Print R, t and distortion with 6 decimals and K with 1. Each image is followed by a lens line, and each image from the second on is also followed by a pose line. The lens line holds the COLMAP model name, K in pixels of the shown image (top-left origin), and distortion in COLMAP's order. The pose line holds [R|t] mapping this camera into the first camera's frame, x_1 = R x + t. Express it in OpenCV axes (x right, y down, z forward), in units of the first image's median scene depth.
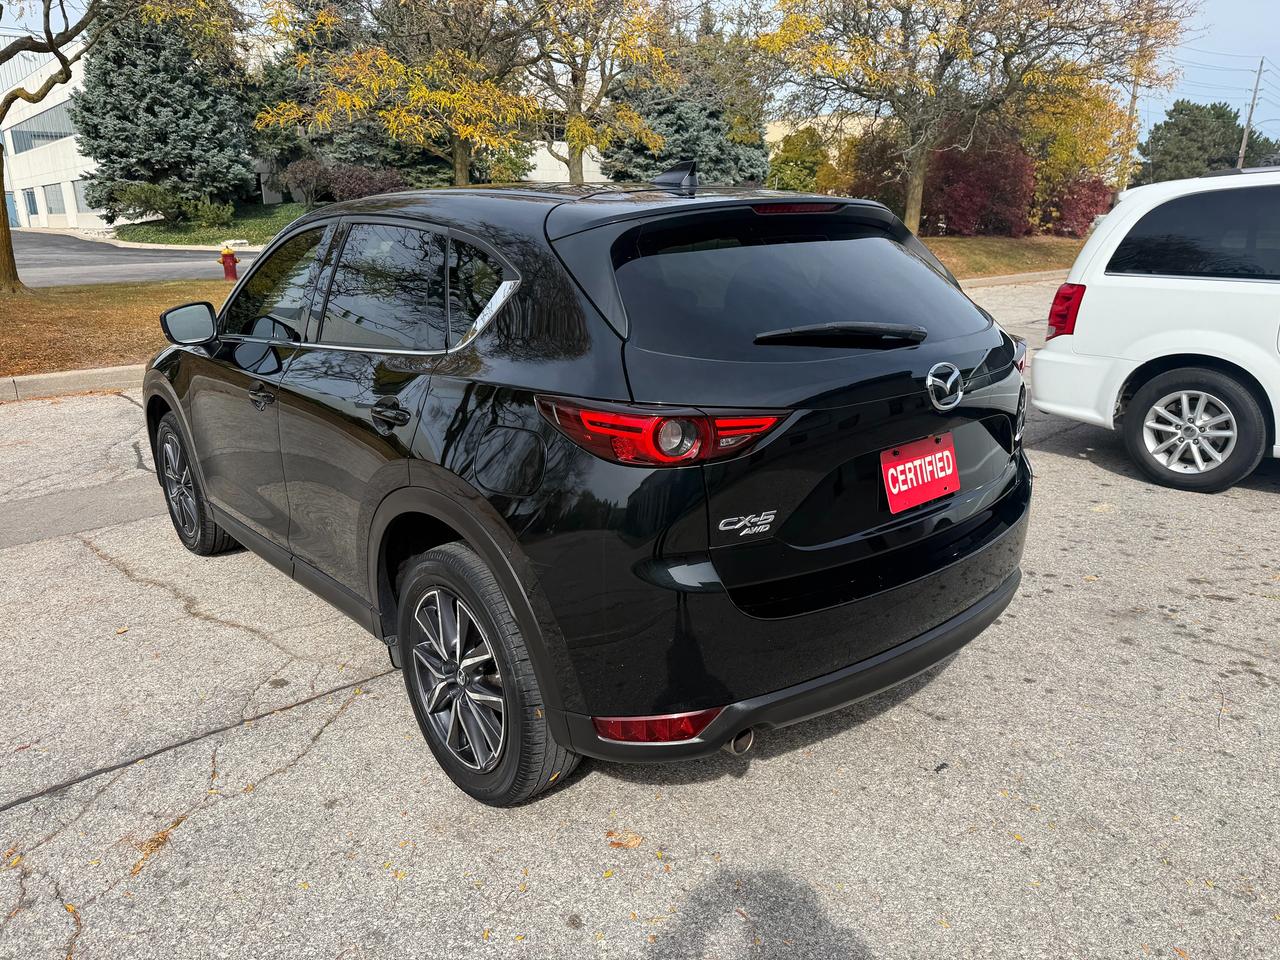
lens RADIAL K [[940.5, 0, 643.6], [0, 940.5, 482.6], [0, 0, 1]] dist [0.025573, -0.021232]
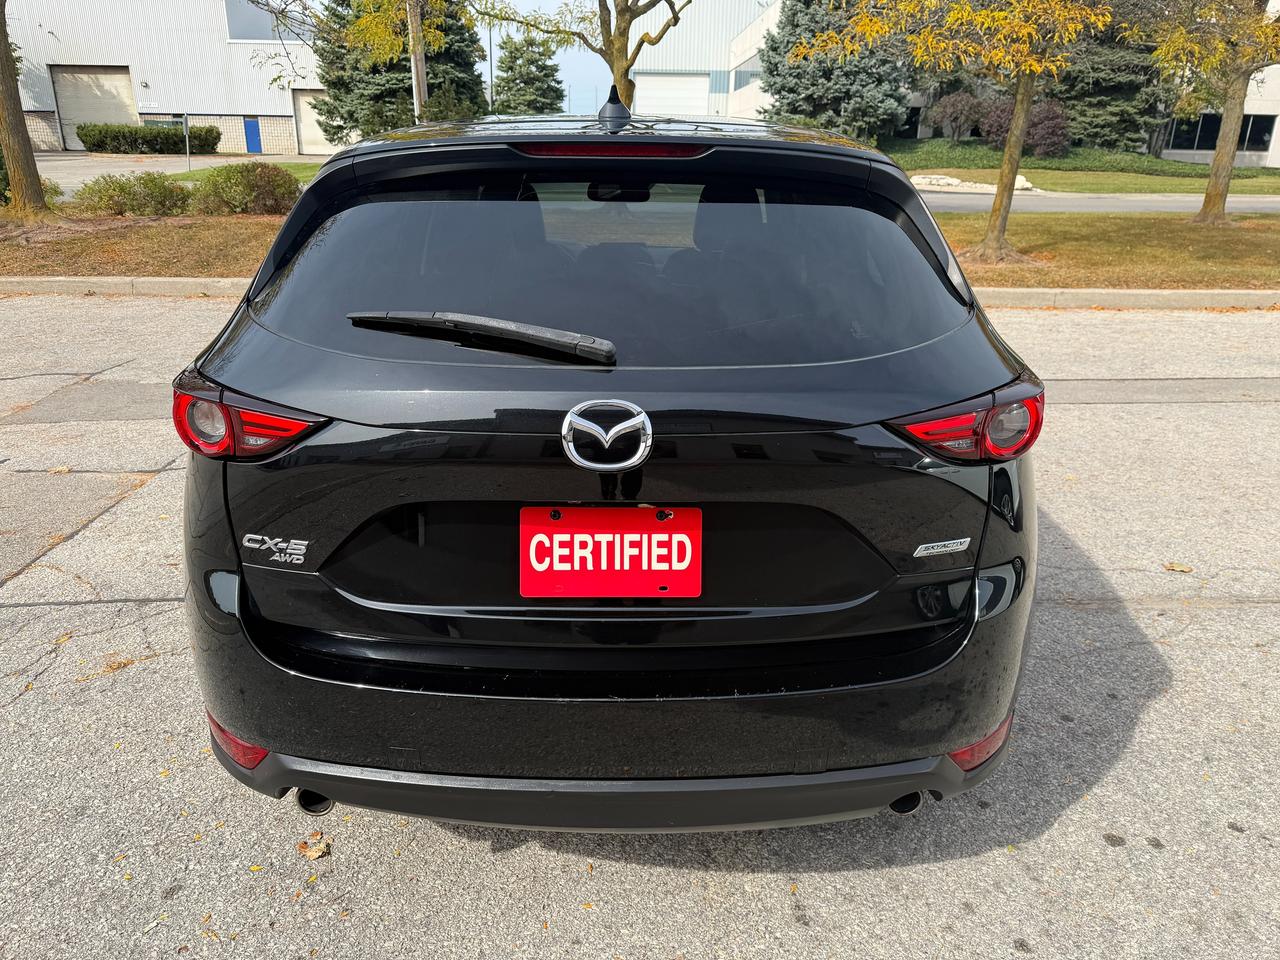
lens RADIAL K [[940.5, 0, 643.1], [0, 940.5, 475.3], [0, 0, 1]] dist [0.025573, -0.021232]
pose [[0.761182, 0.234593, -0.604622, 0.078602], [-0.201253, 0.971703, 0.123655, -0.017039], [0.616521, 0.027558, 0.786856, 0.053831]]
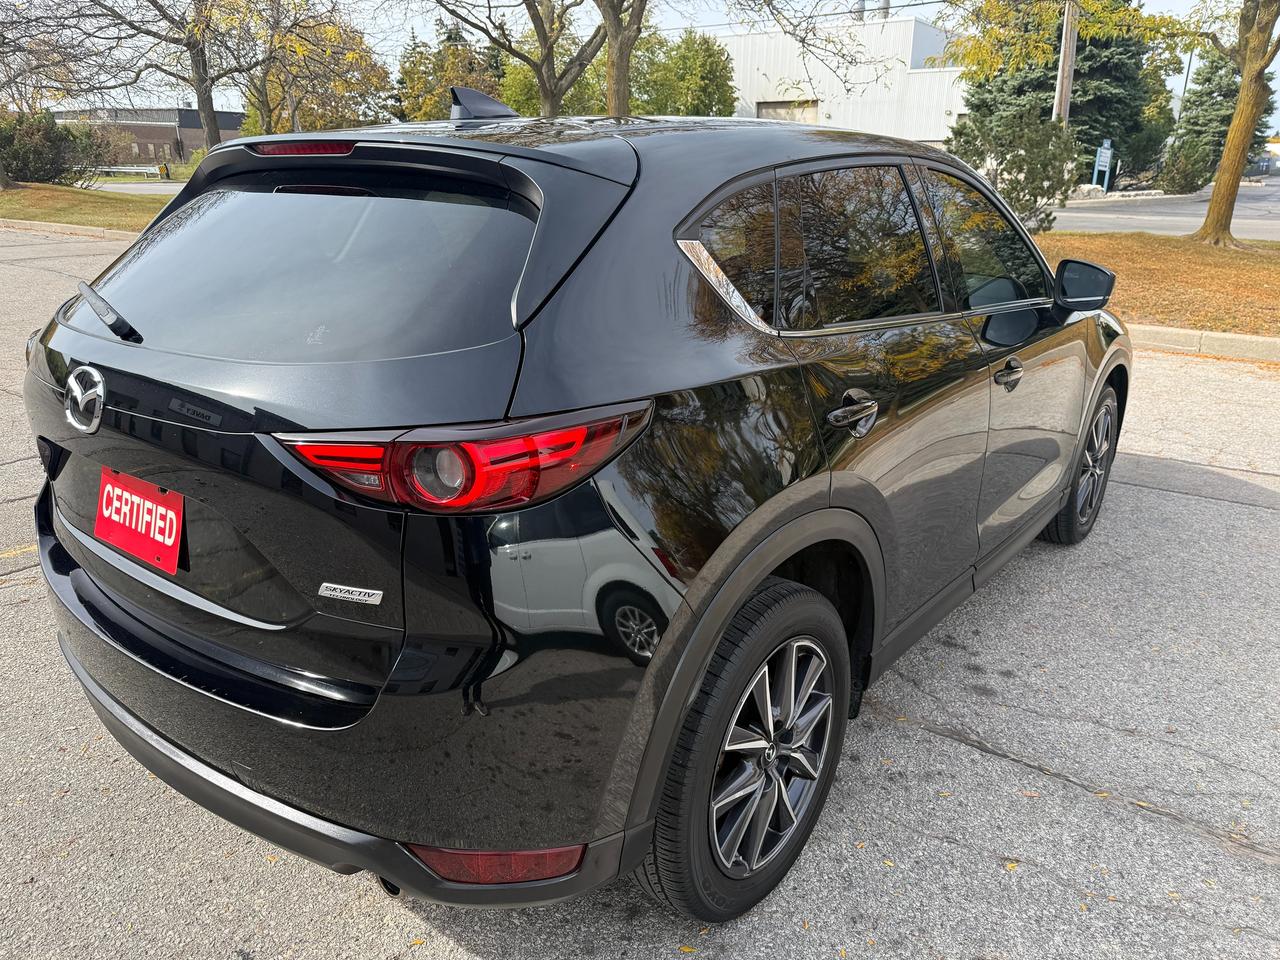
lens RADIAL K [[940.5, 0, 642.7], [0, 940.5, 486.6], [0, 0, 1]] dist [0.025573, -0.021232]
pose [[0.193061, 0.331765, -0.923396, 0.115734], [-0.283589, 0.919803, 0.271182, -0.037938], [0.939311, 0.209510, 0.271662, 0.129556]]
